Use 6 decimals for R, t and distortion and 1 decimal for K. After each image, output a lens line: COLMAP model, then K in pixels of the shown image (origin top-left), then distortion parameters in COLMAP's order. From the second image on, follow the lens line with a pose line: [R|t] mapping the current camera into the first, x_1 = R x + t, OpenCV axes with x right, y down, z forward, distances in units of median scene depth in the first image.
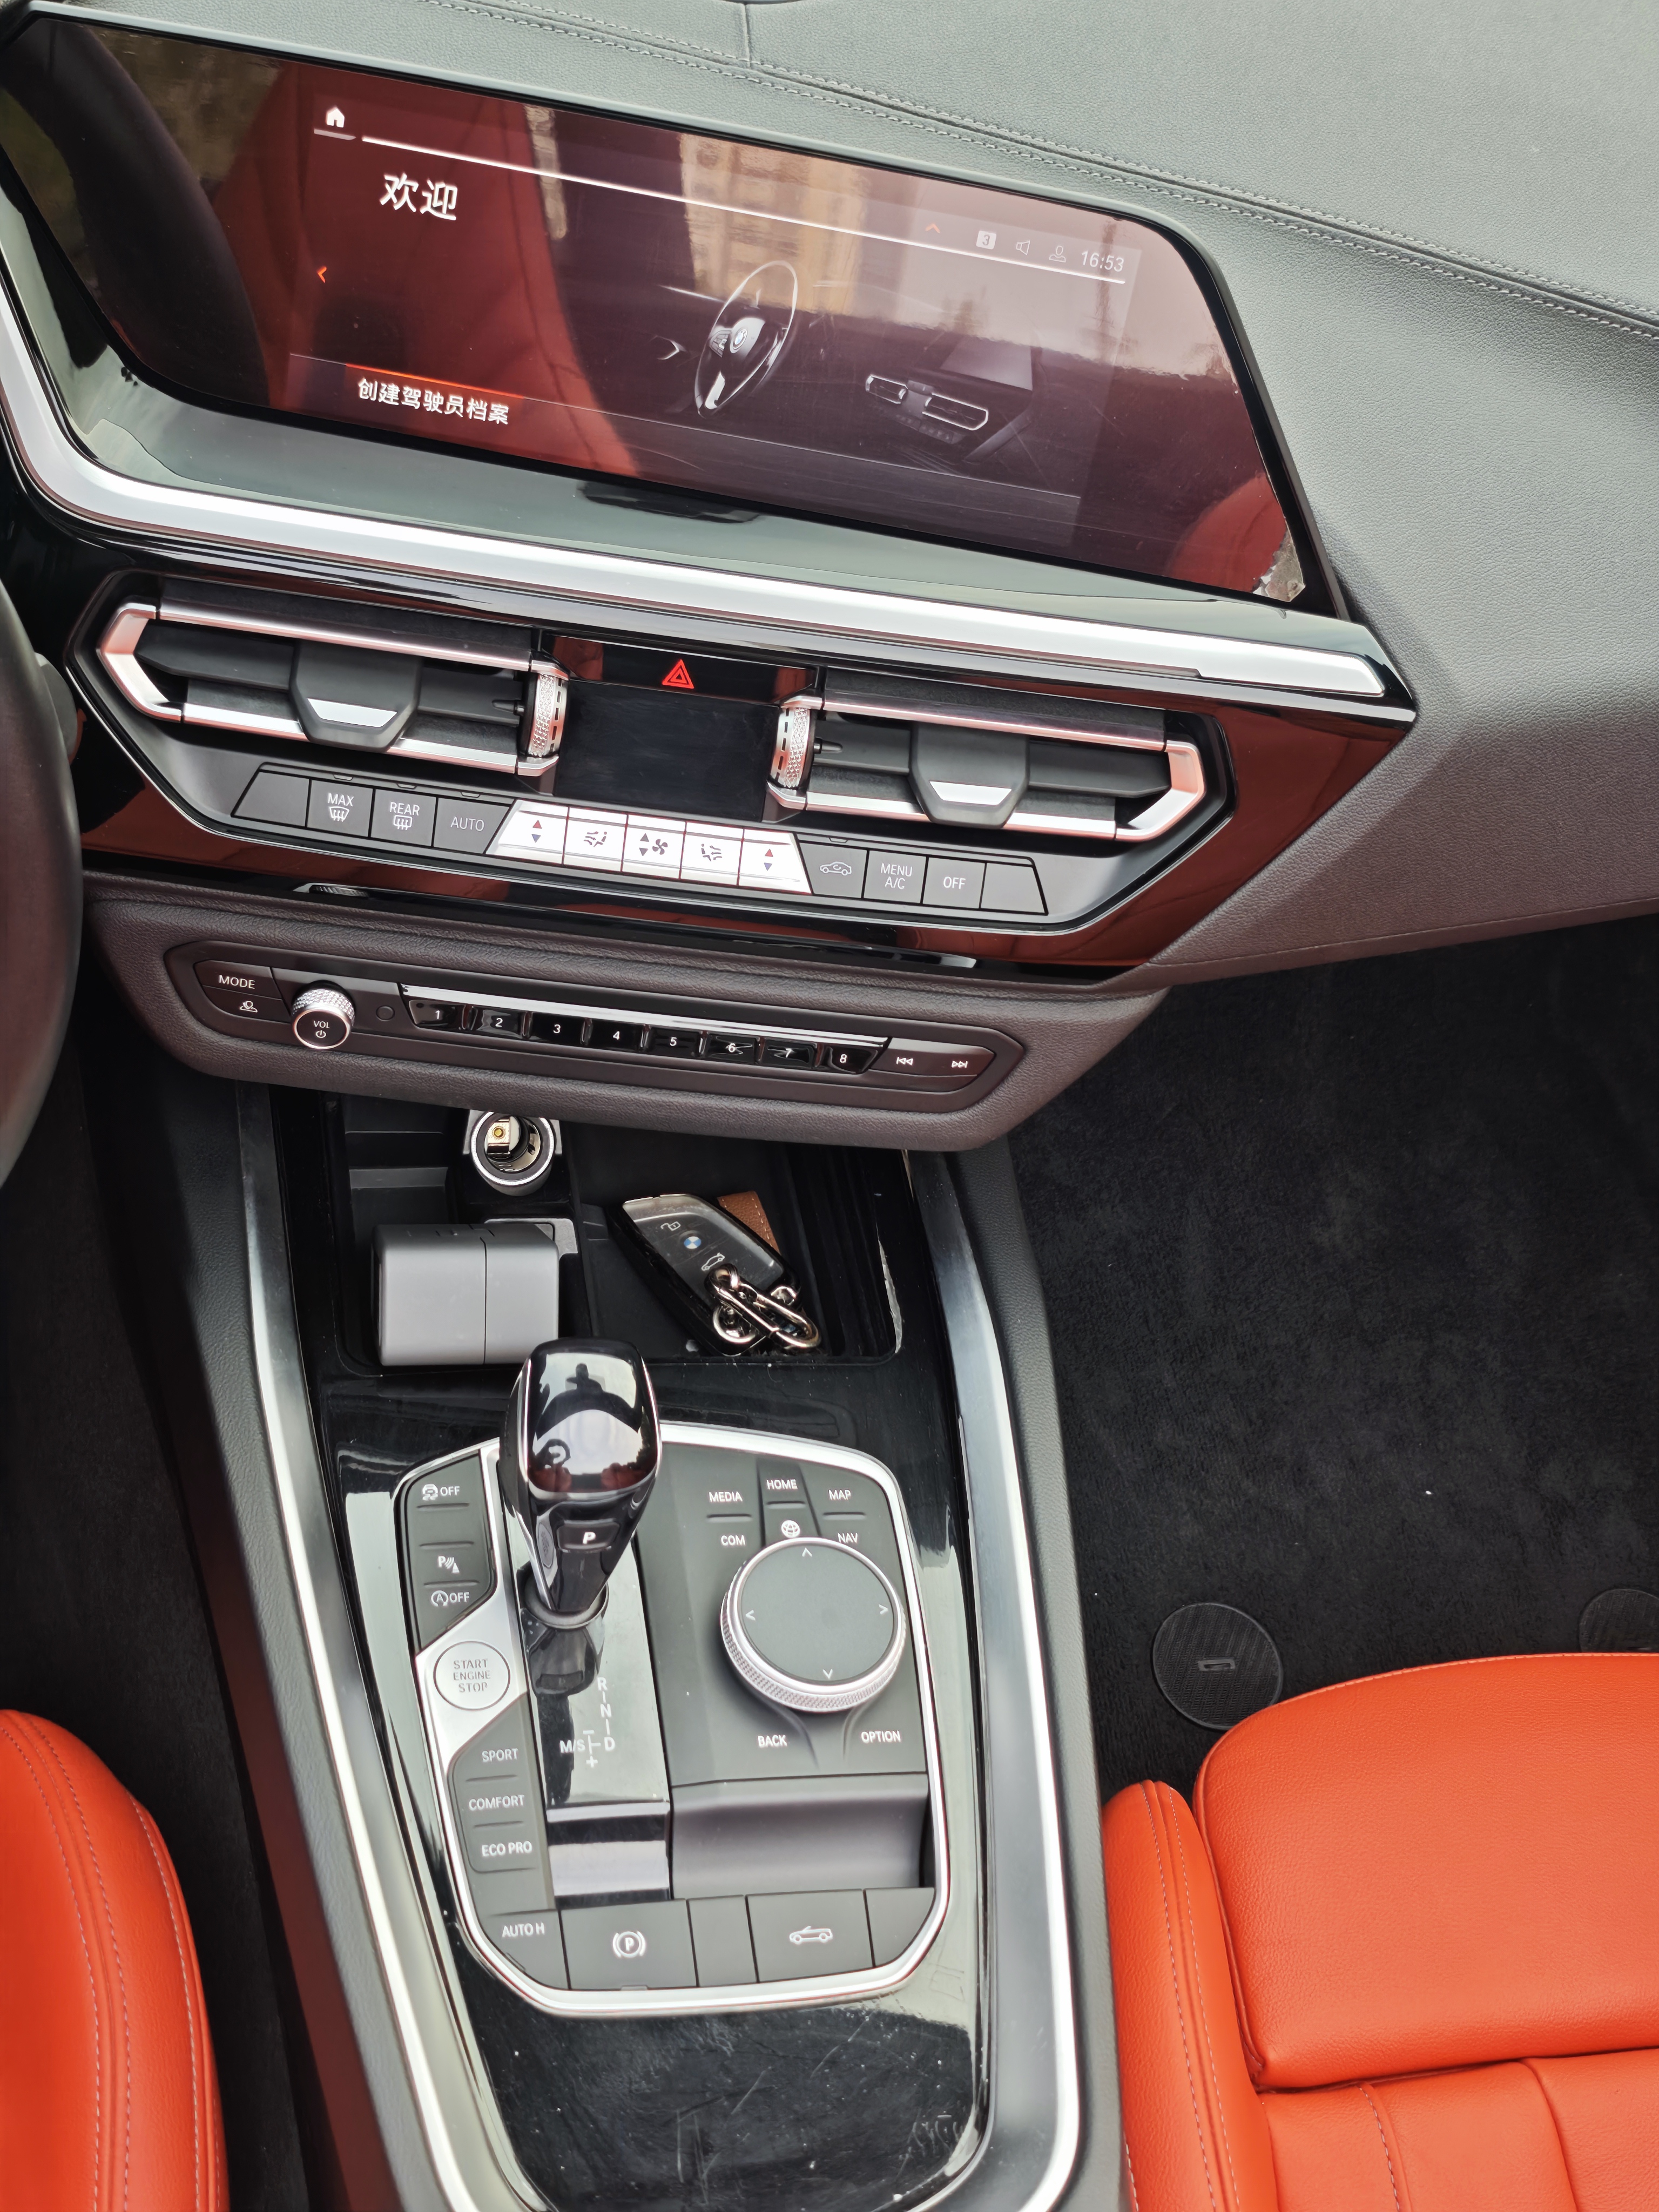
lens RADIAL K [[3087.6, 0, 831.5], [0, 3087.6, 1110.3], [0, 0, 1]] dist [0.213480, -0.759458]
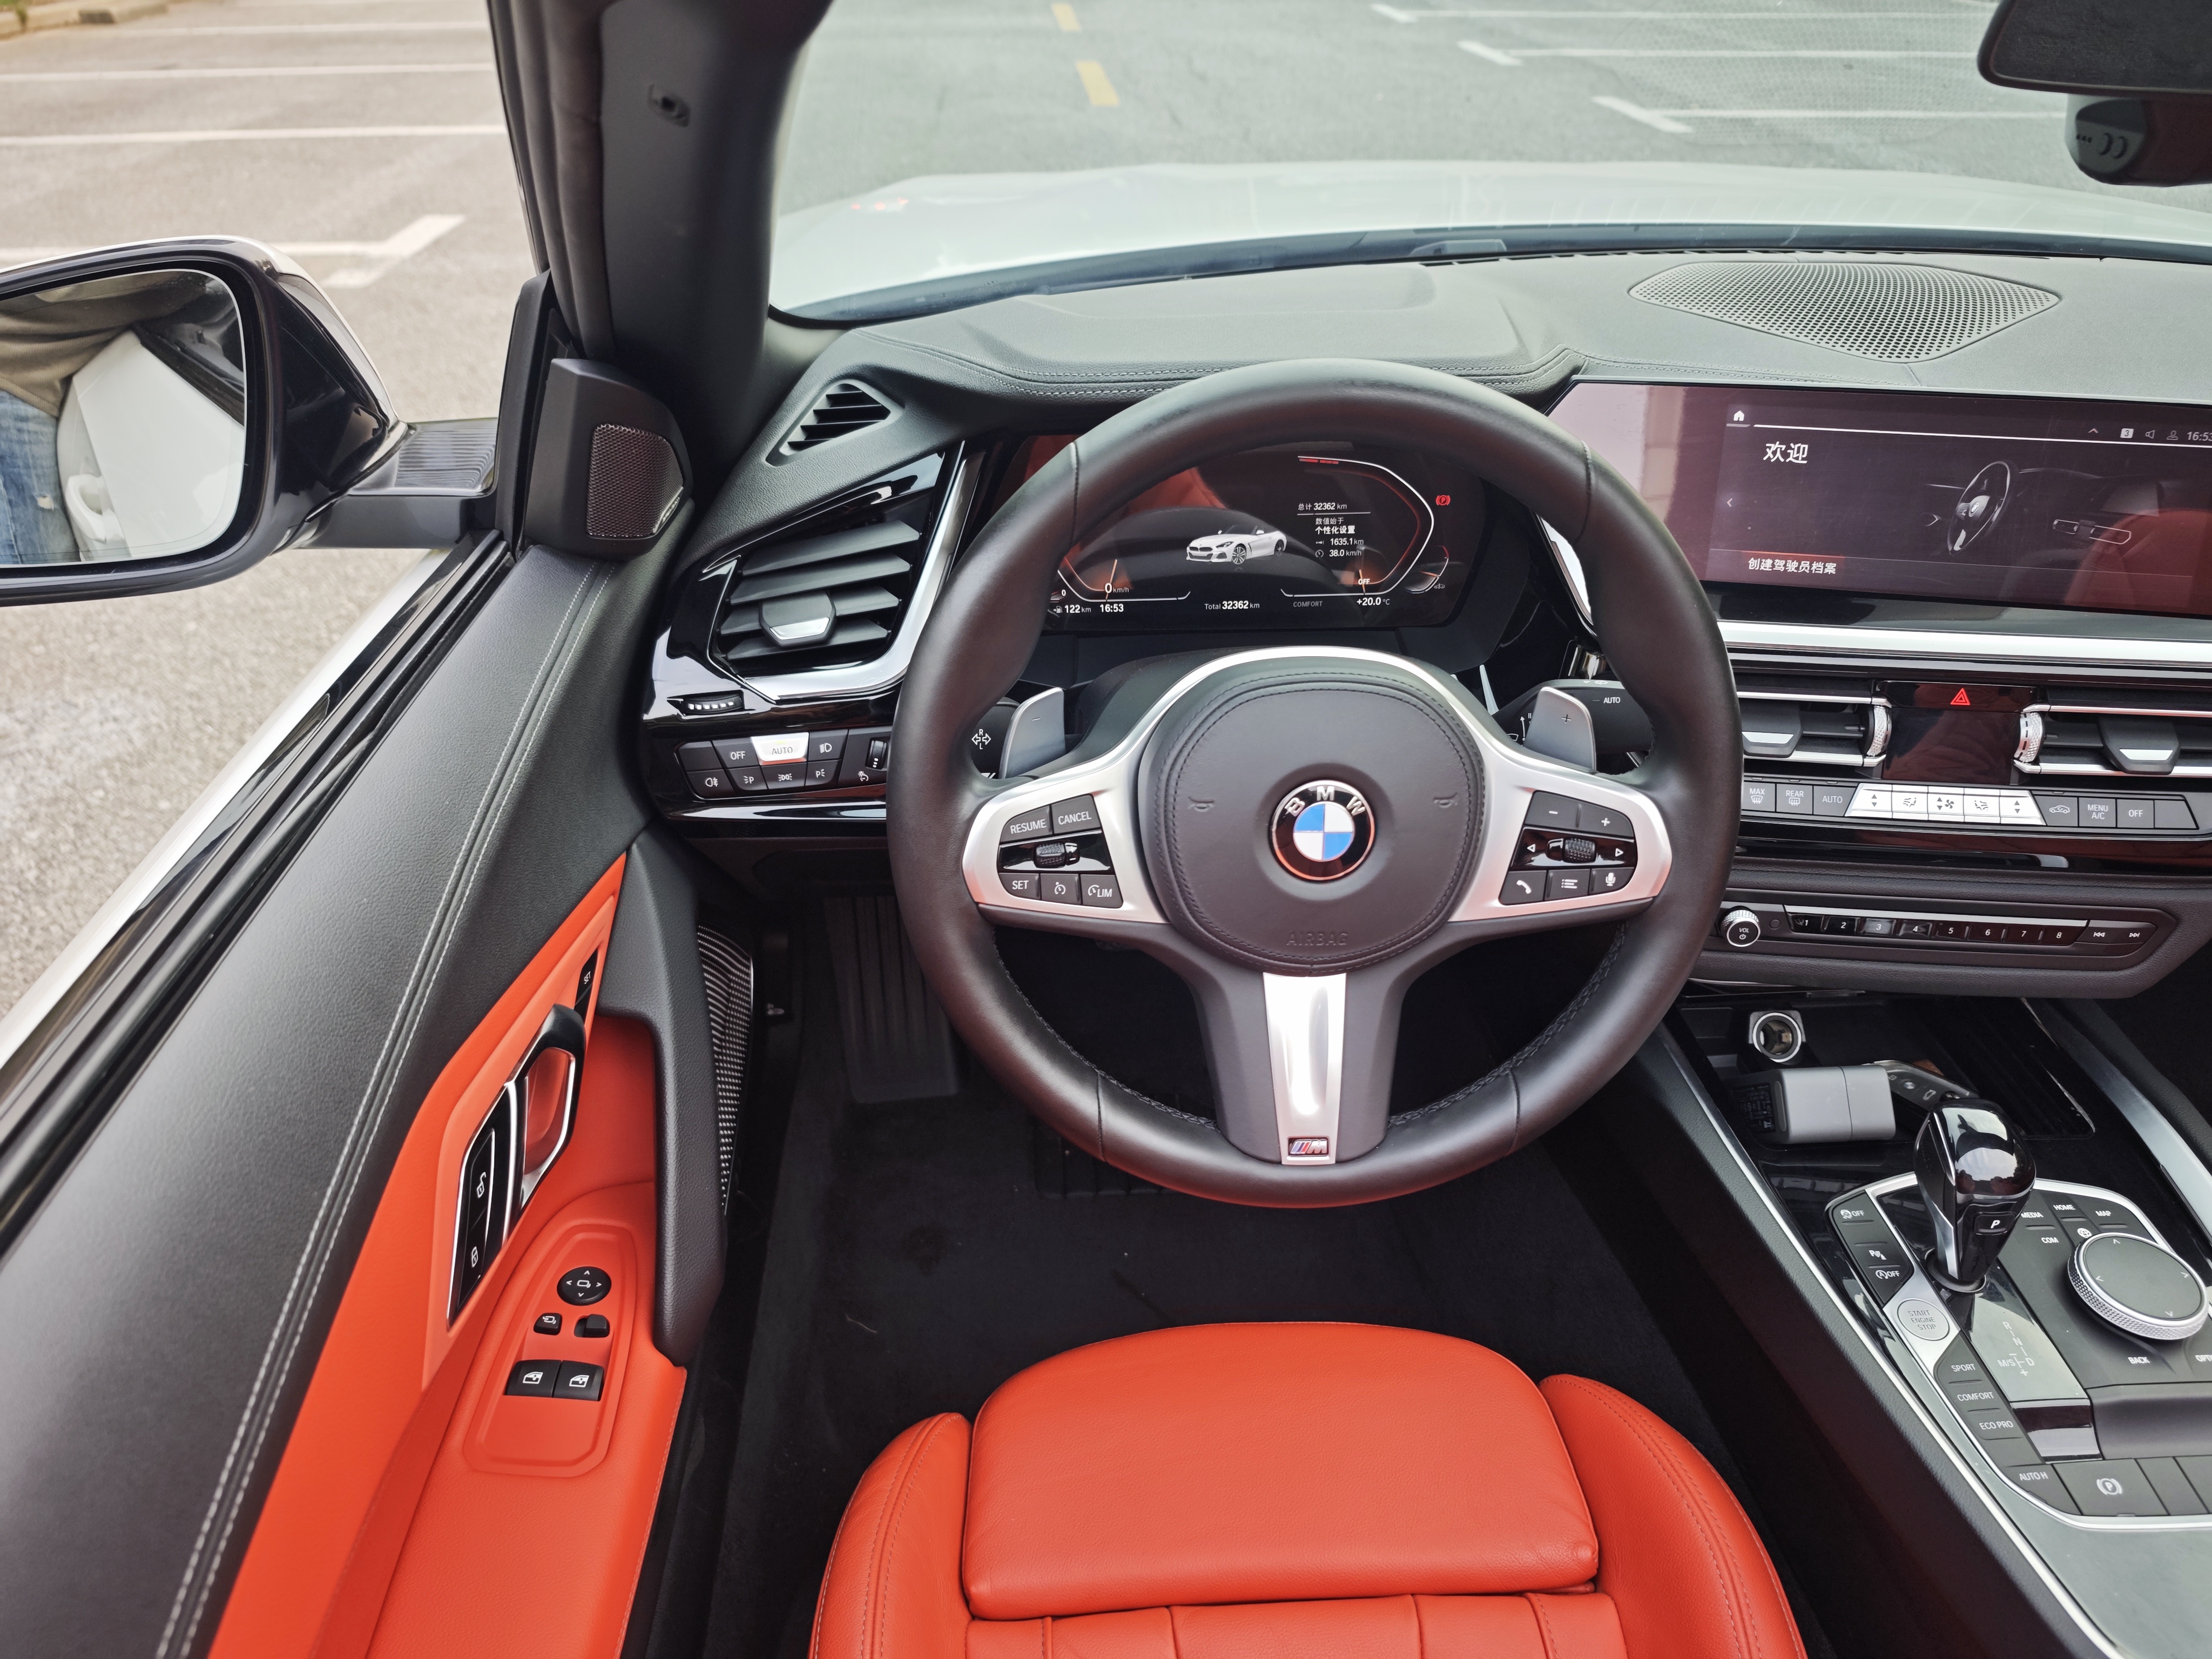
lens RADIAL K [[1575.0, 0, 1104.0], [0, 1575.0, 833.5], [0, 0, 1]] dist [-0.000168, 0.002618]
pose [[0.975553, -0.095162, -0.198094, -0.337761], [0.042265, 0.965801, -0.255817, 0.130328], [0.215664, 0.241191, 0.946211, 0.098613]]
